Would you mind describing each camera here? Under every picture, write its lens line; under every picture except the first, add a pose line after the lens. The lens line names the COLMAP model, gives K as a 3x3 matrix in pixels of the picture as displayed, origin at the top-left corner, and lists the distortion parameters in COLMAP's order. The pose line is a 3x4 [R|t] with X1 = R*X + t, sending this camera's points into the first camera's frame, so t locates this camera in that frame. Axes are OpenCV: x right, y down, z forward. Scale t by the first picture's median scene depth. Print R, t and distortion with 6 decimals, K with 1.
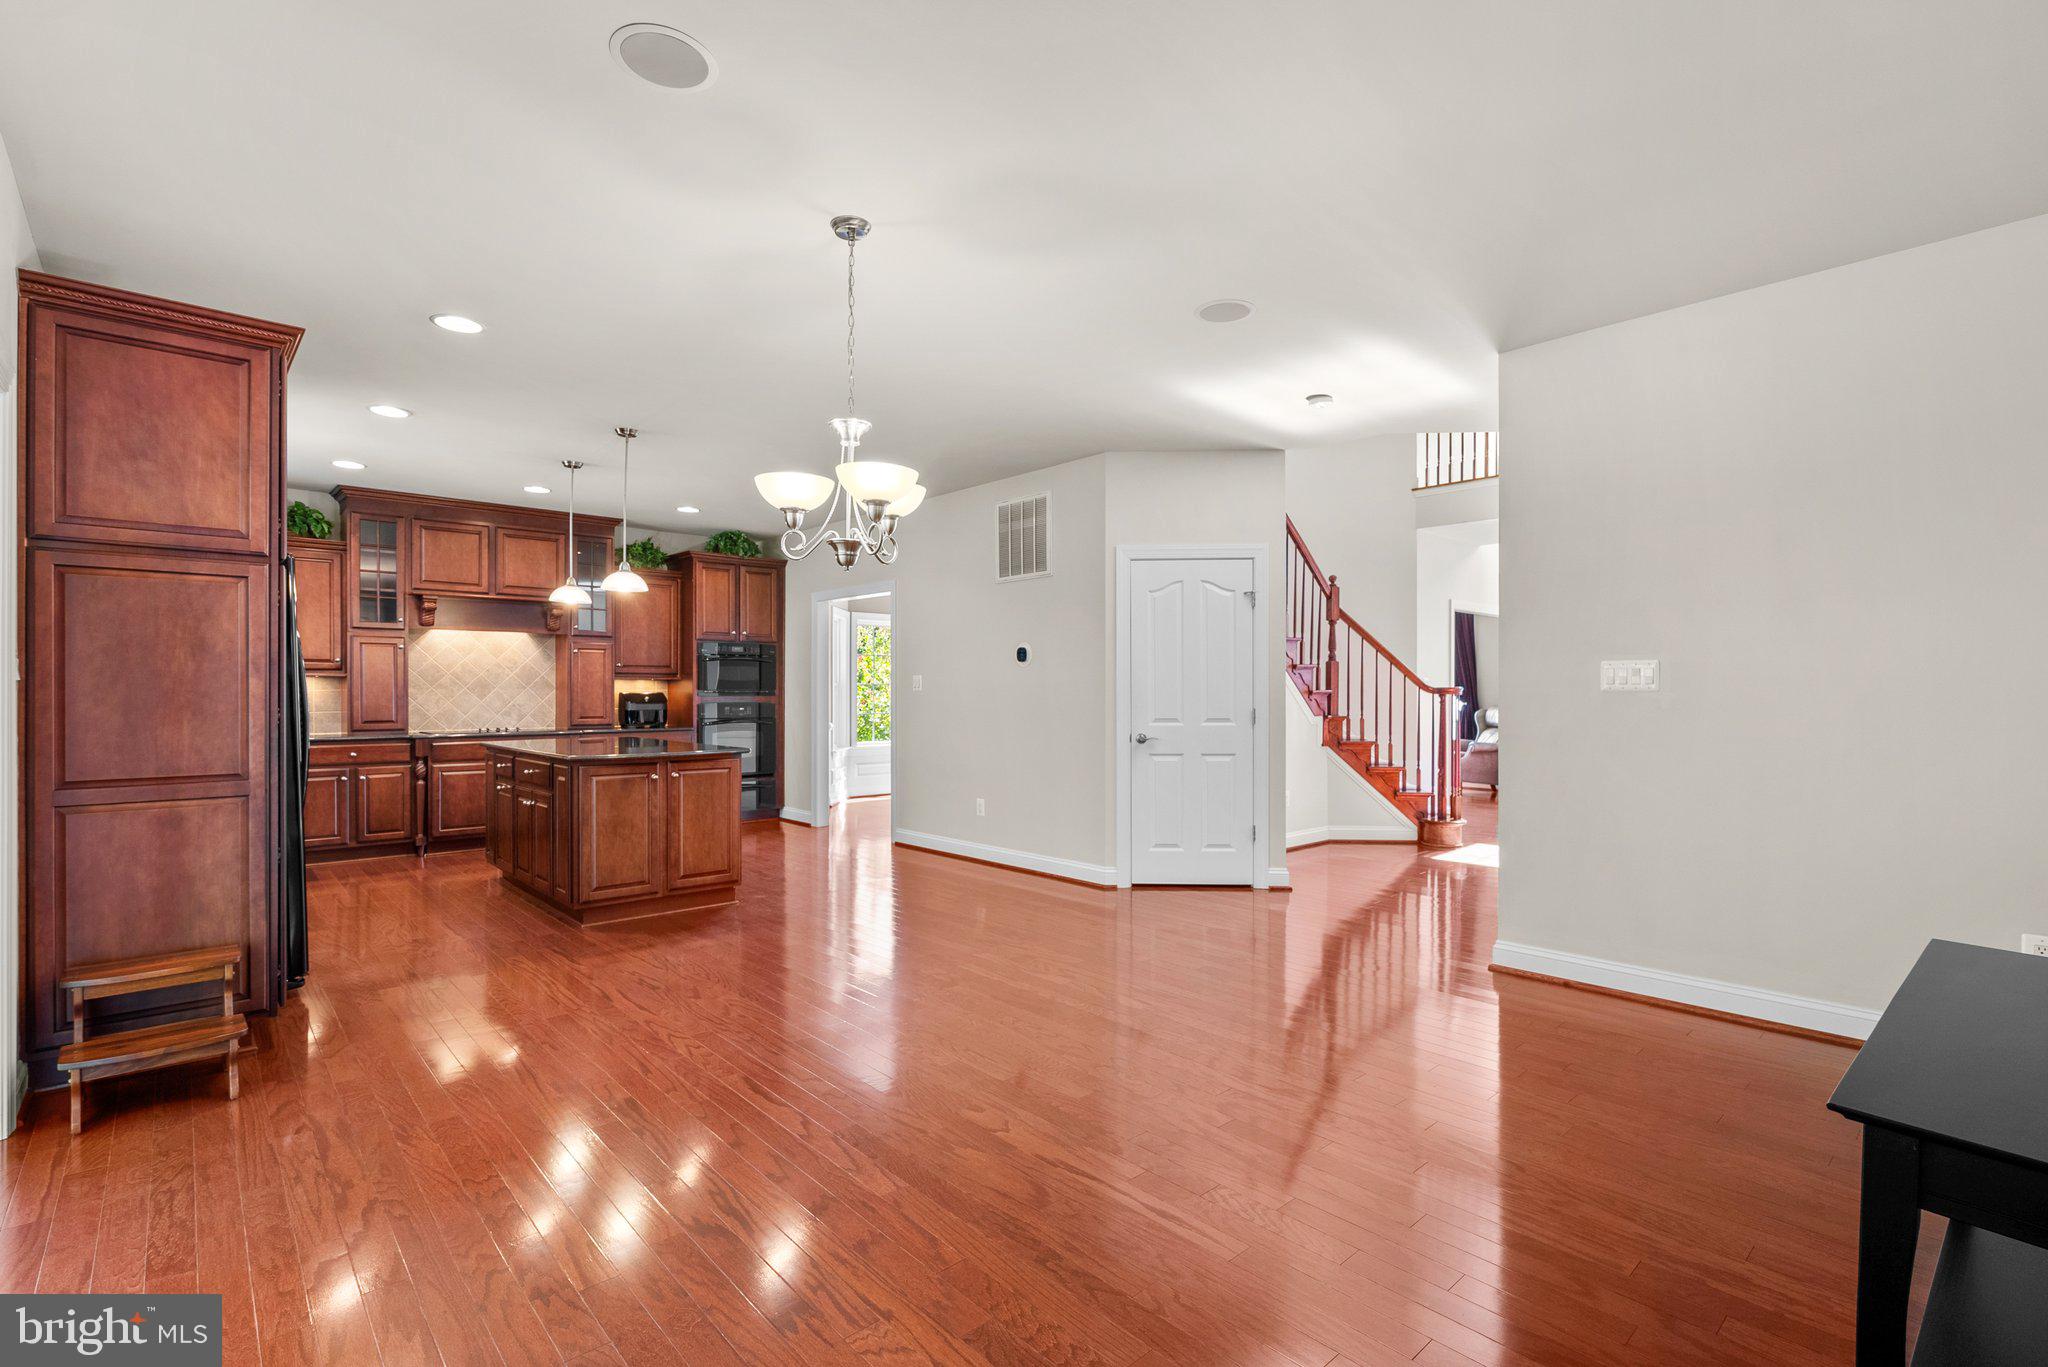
lens RADIAL K [[940.9, 0, 1018.1], [0, 940.9, 689.7], [0, 0, 1]] dist [-0.008197, 0.004016]
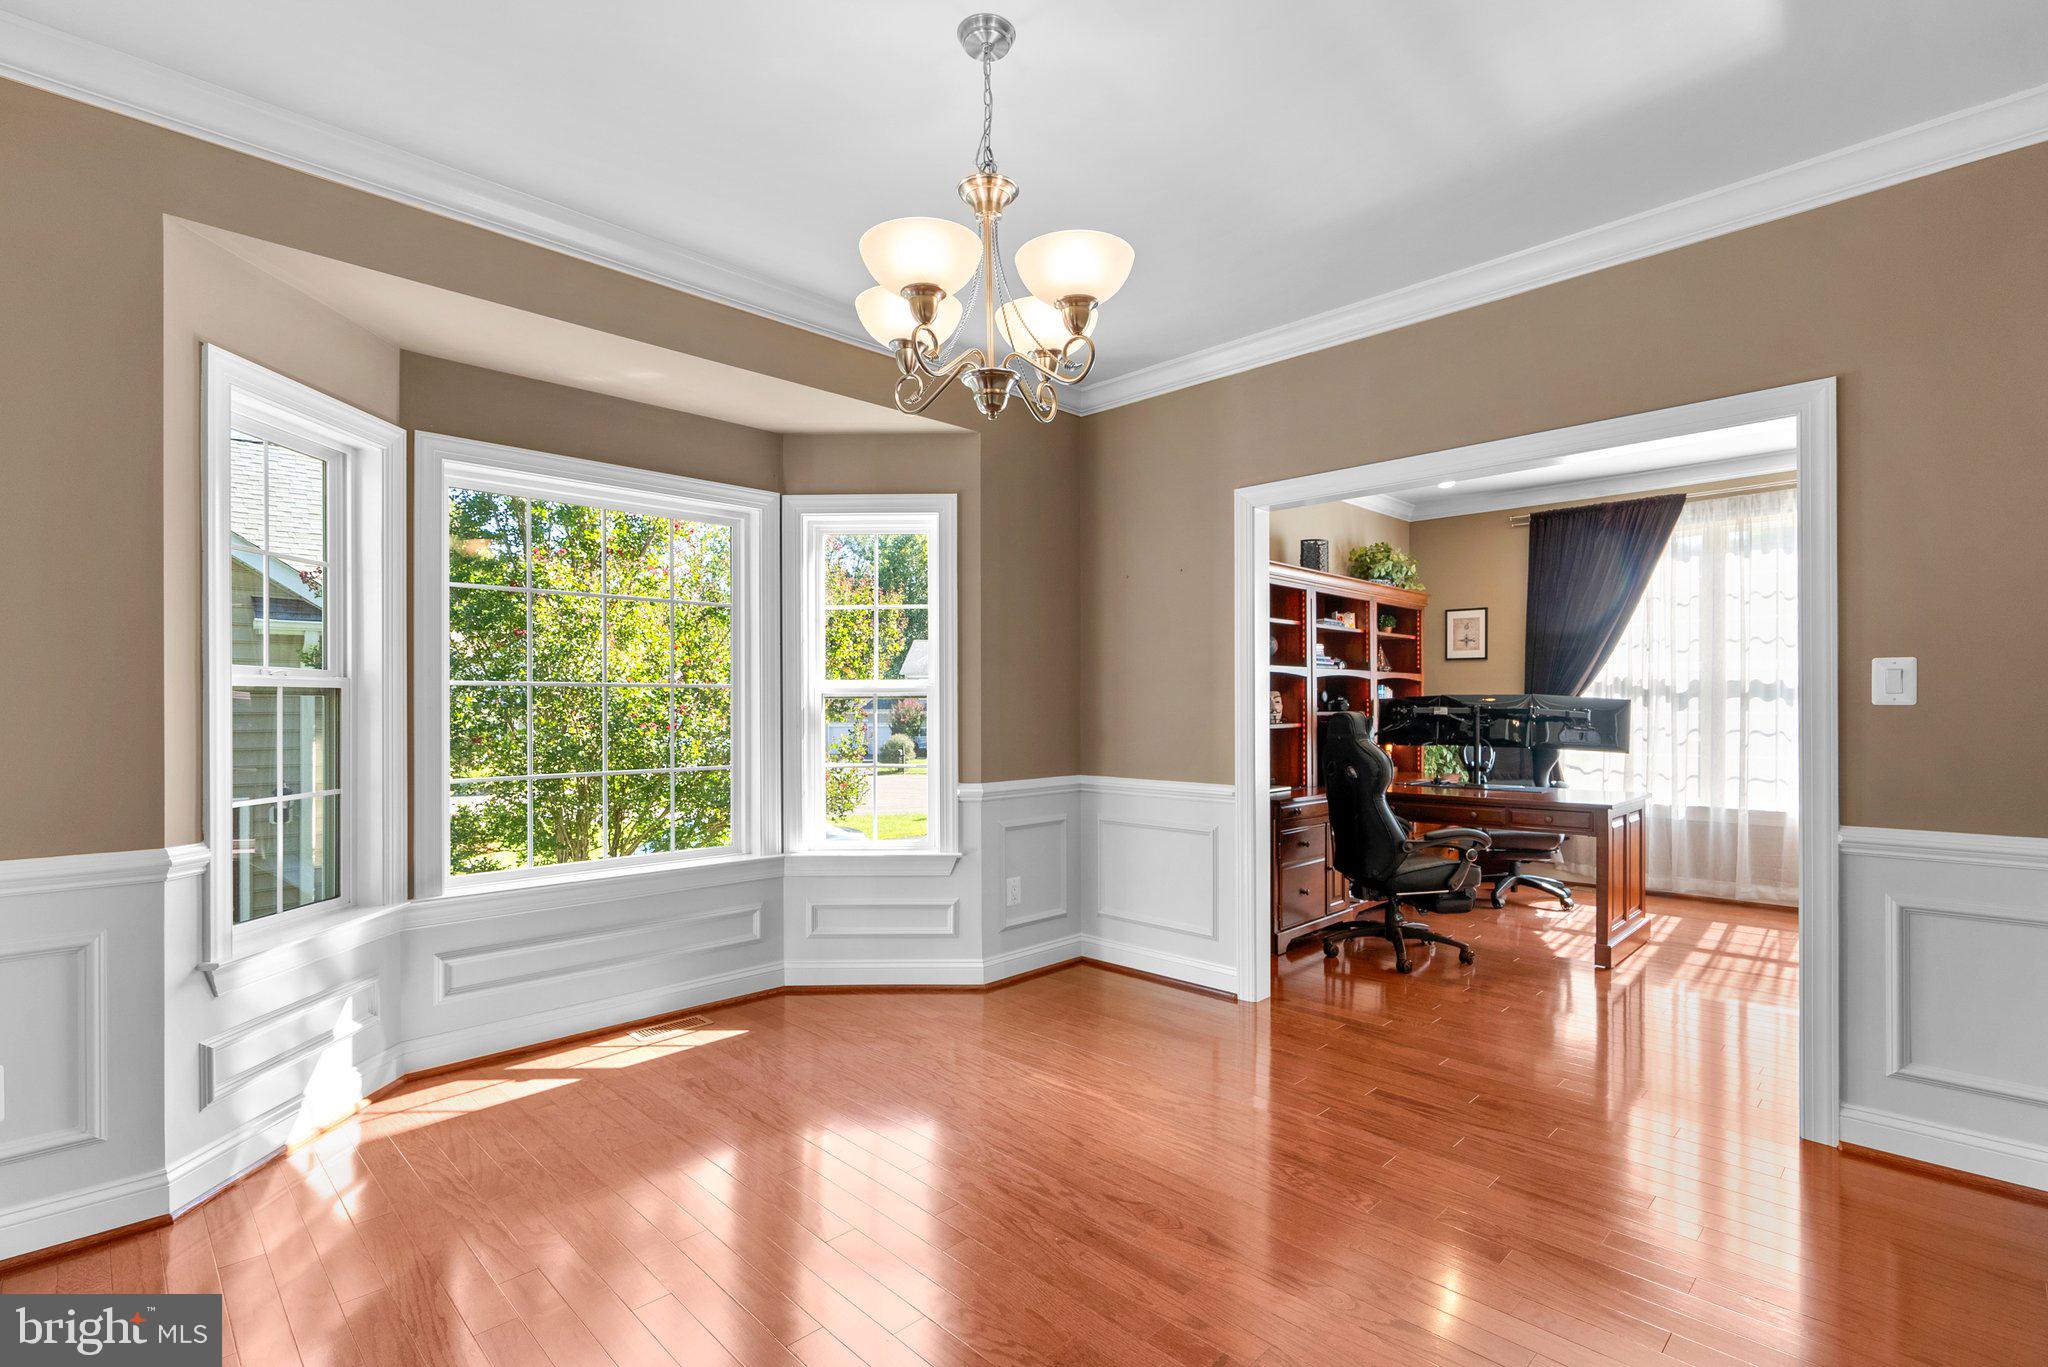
lens RADIAL K [[940.9, 0, 1018.1], [0, 940.9, 689.7], [0, 0, 1]] dist [-0.008197, 0.004016]
pose [[0.998291, -0.002519, 0.058383, -0.012904], [0.003378, 0.999887, -0.014626, 0.001987], [-0.058340, 0.014799, 0.998187, 0.919492]]
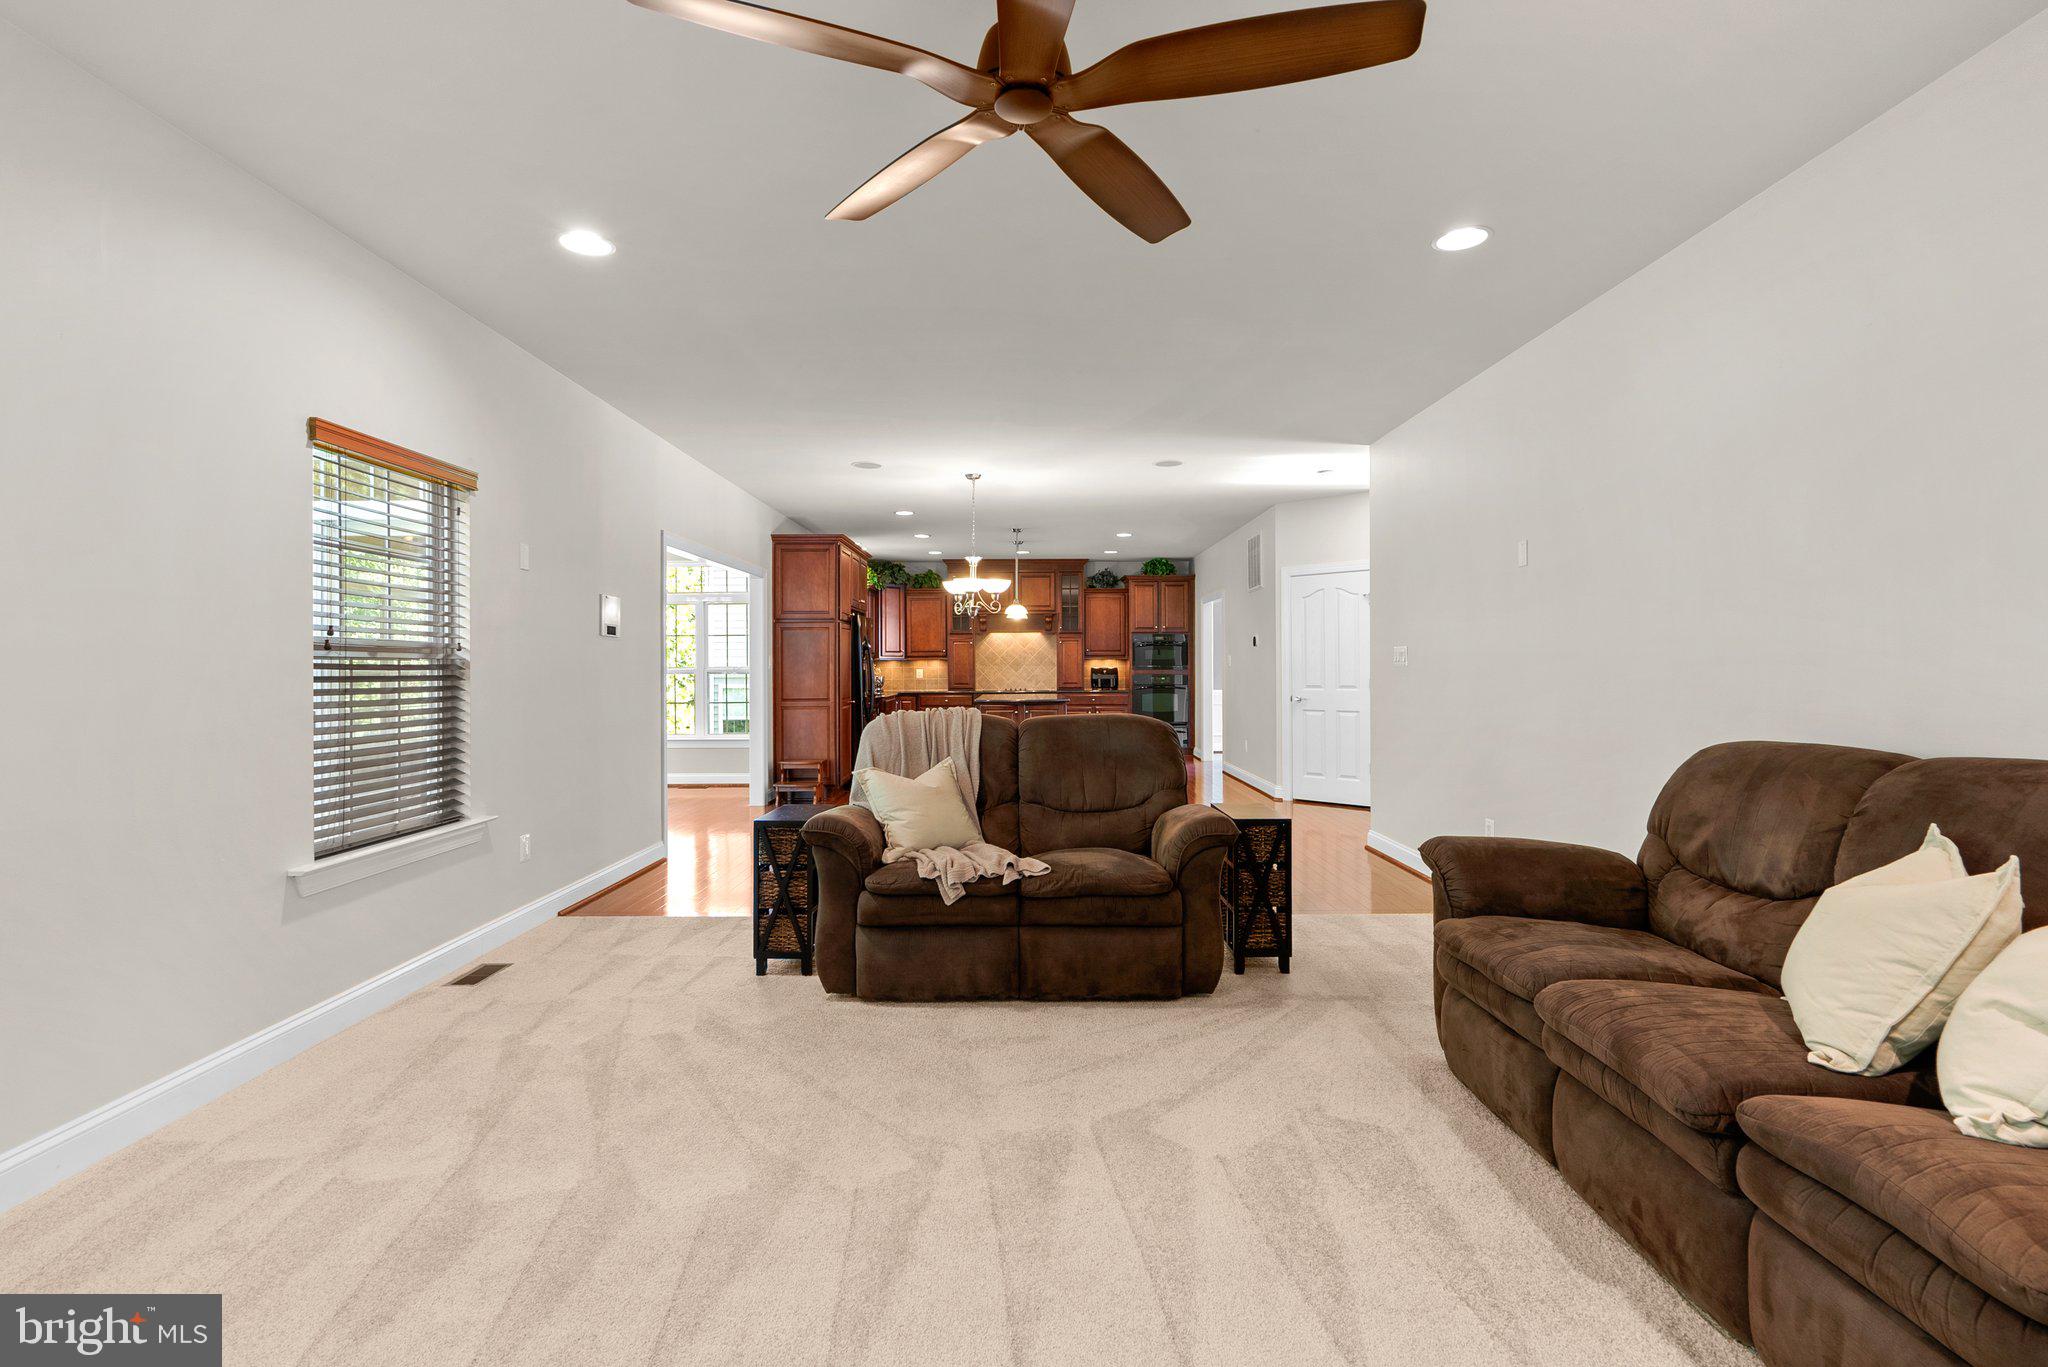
lens RADIAL K [[940.9, 0, 1018.1], [0, 940.9, 689.7], [0, 0, 1]] dist [-0.008197, 0.004016]
pose [[0.743397, 0.014213, -0.668699, 0.552086], [0.005895, 0.999596, 0.027800, -0.004741], [0.668824, -0.024609, 0.743013, -0.263285]]
